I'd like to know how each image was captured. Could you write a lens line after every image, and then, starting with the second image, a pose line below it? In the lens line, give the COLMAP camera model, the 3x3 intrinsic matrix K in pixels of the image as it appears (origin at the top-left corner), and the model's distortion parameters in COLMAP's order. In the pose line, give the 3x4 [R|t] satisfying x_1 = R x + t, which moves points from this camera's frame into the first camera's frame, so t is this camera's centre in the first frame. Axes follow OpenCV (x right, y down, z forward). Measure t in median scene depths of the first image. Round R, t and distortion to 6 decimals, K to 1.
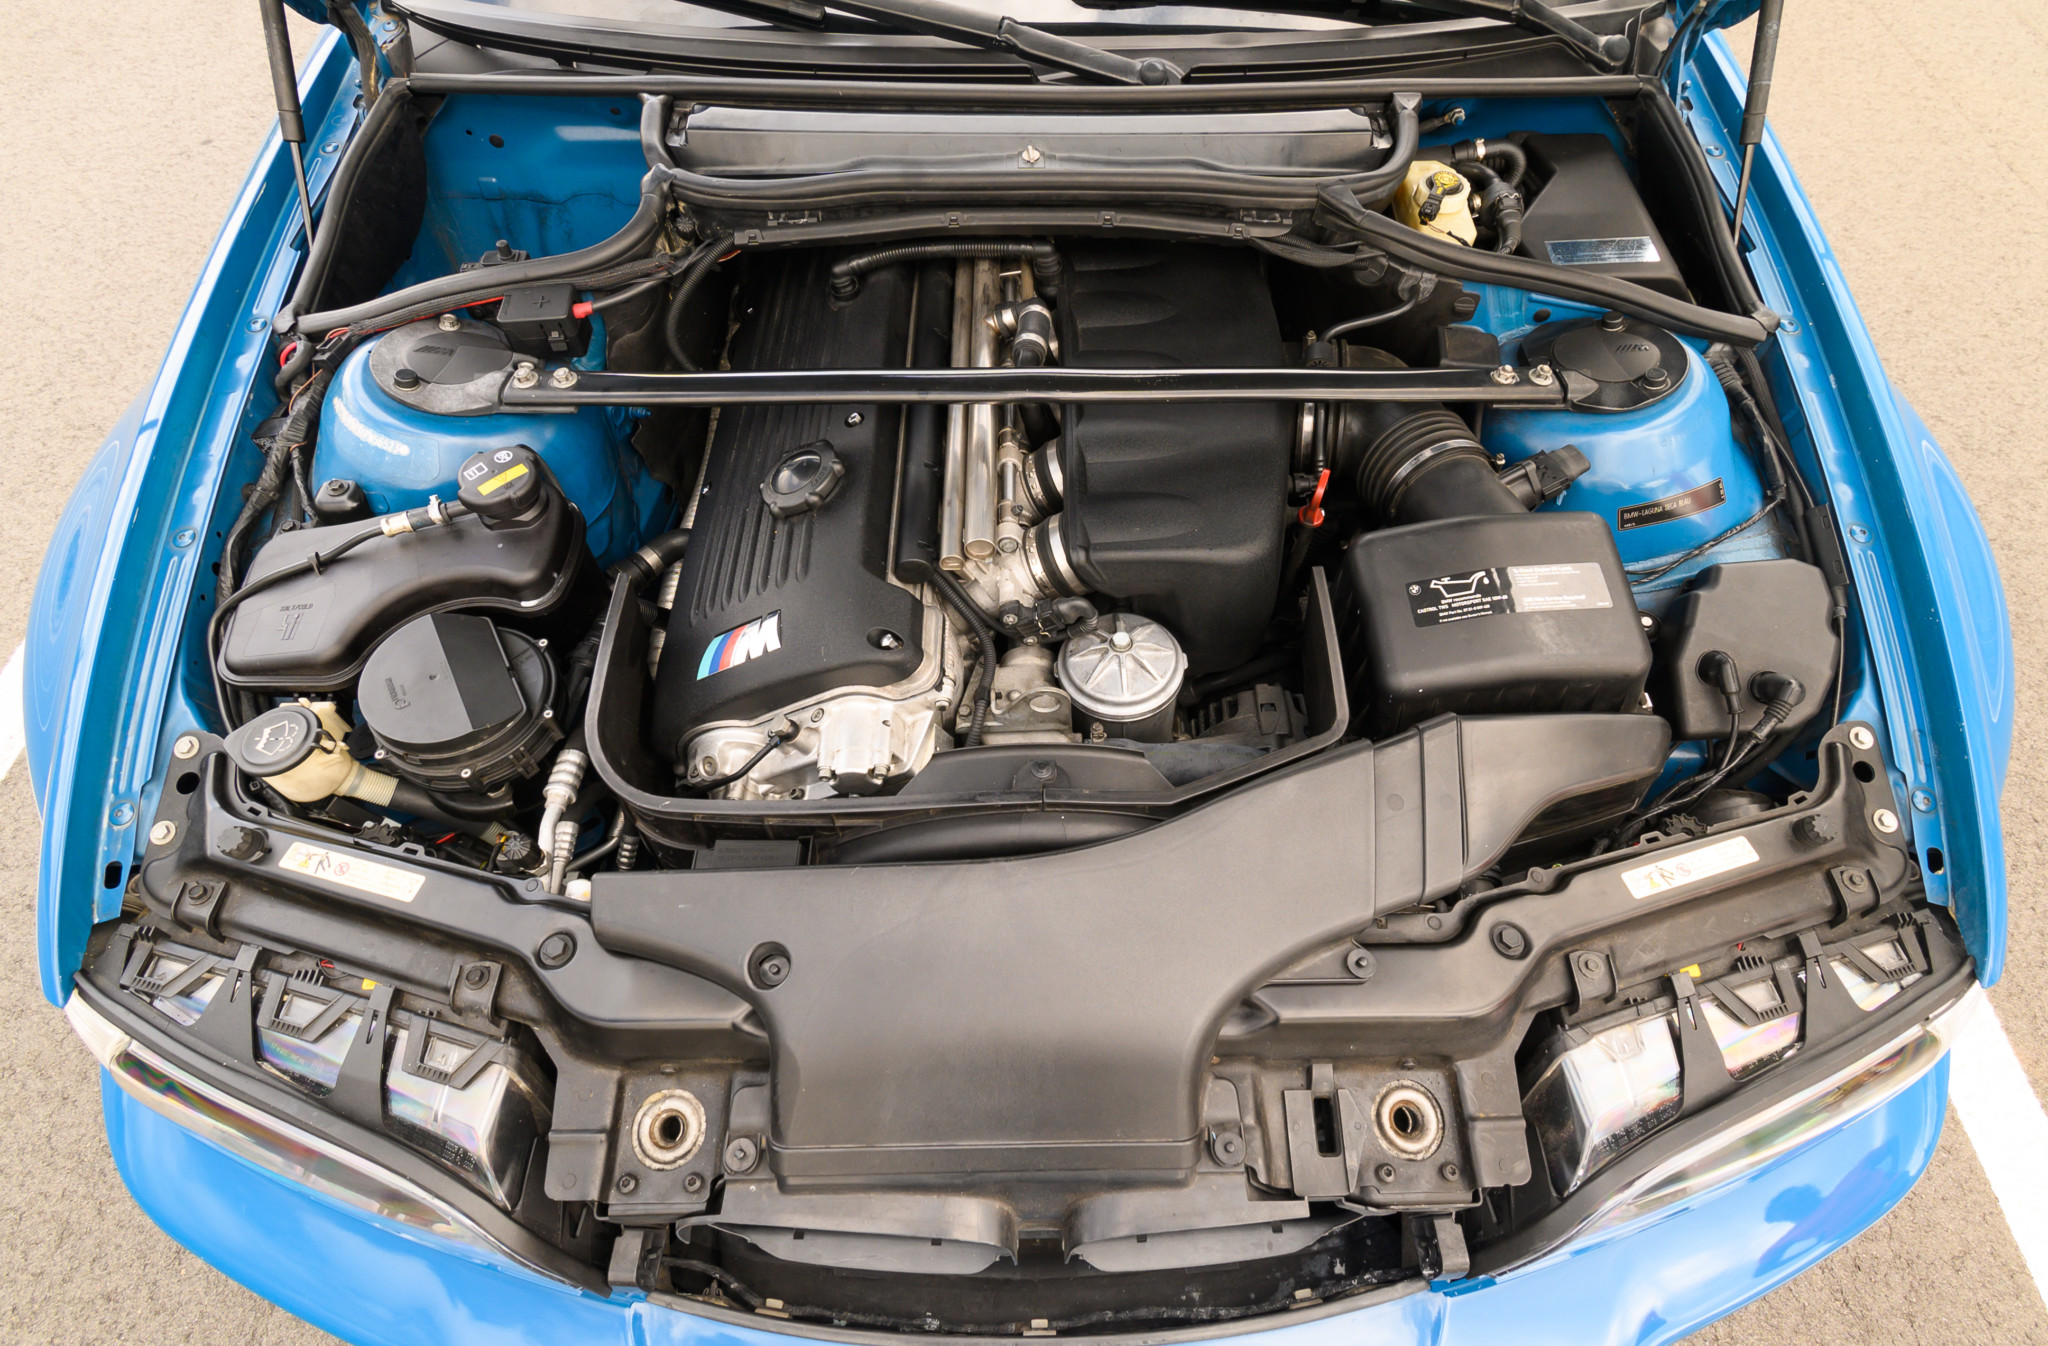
lens RADIAL K [[1048.6, 0, 1024.0], [0, 1048.6, 673.0], [0, 0, 1]] dist [0.001985, 0.000379]
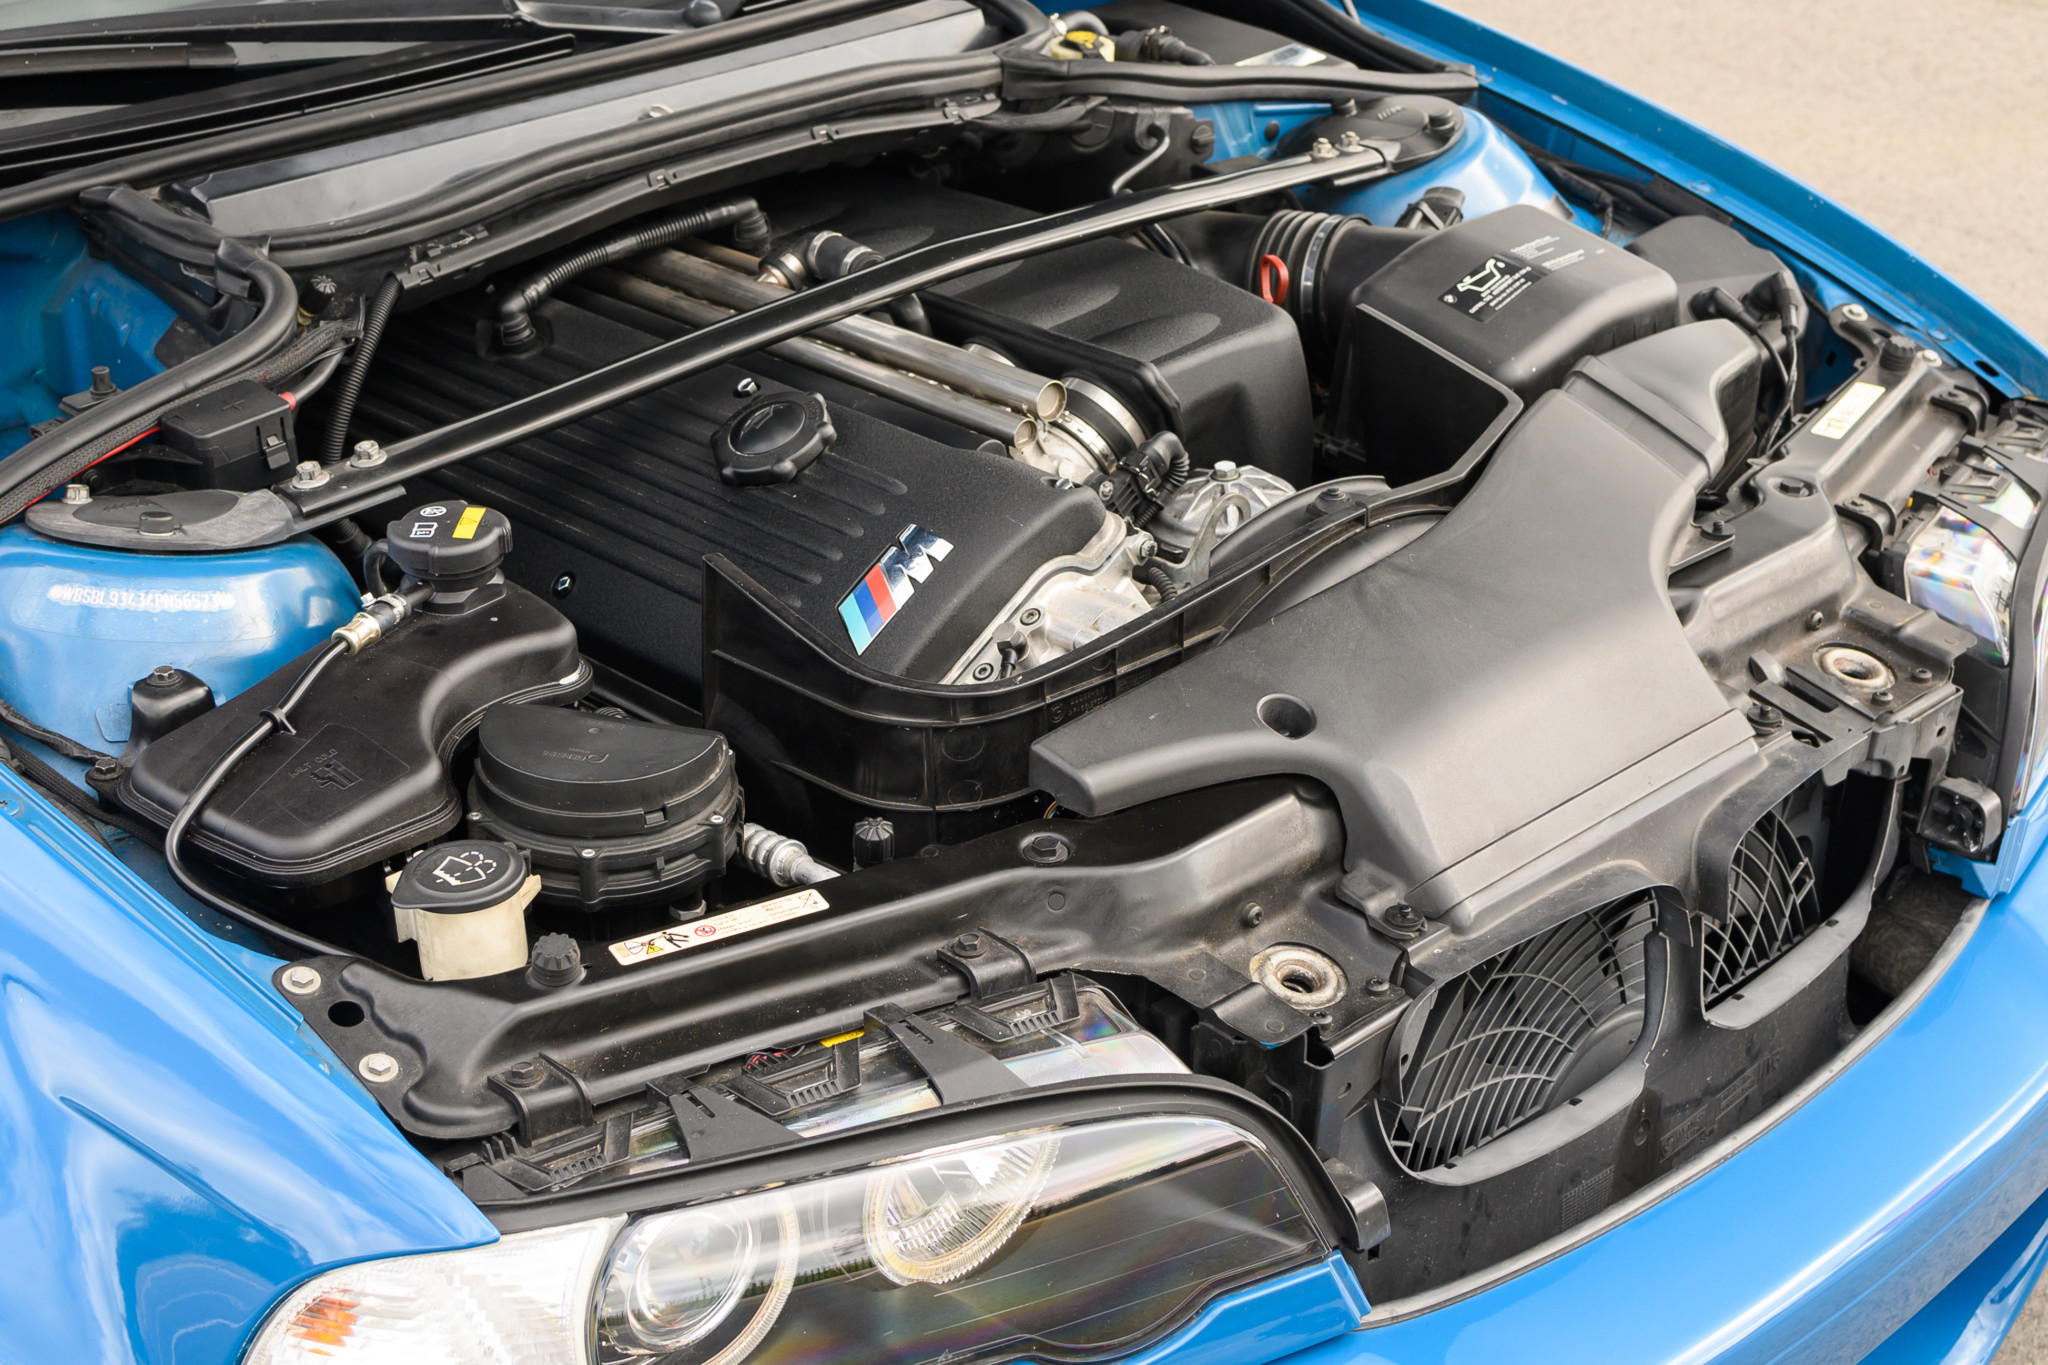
lens RADIAL K [[3139.4, 0, 1024.0], [0, 3139.4, 682.5], [0, 0, 1]] dist [-0.013273, -0.064947]
pose [[0.729709, -0.318670, 0.604958, -1.454827], [0.569032, 0.773583, -0.278878, 0.645976], [-0.379115, 0.547740, 0.745823, -0.572918]]
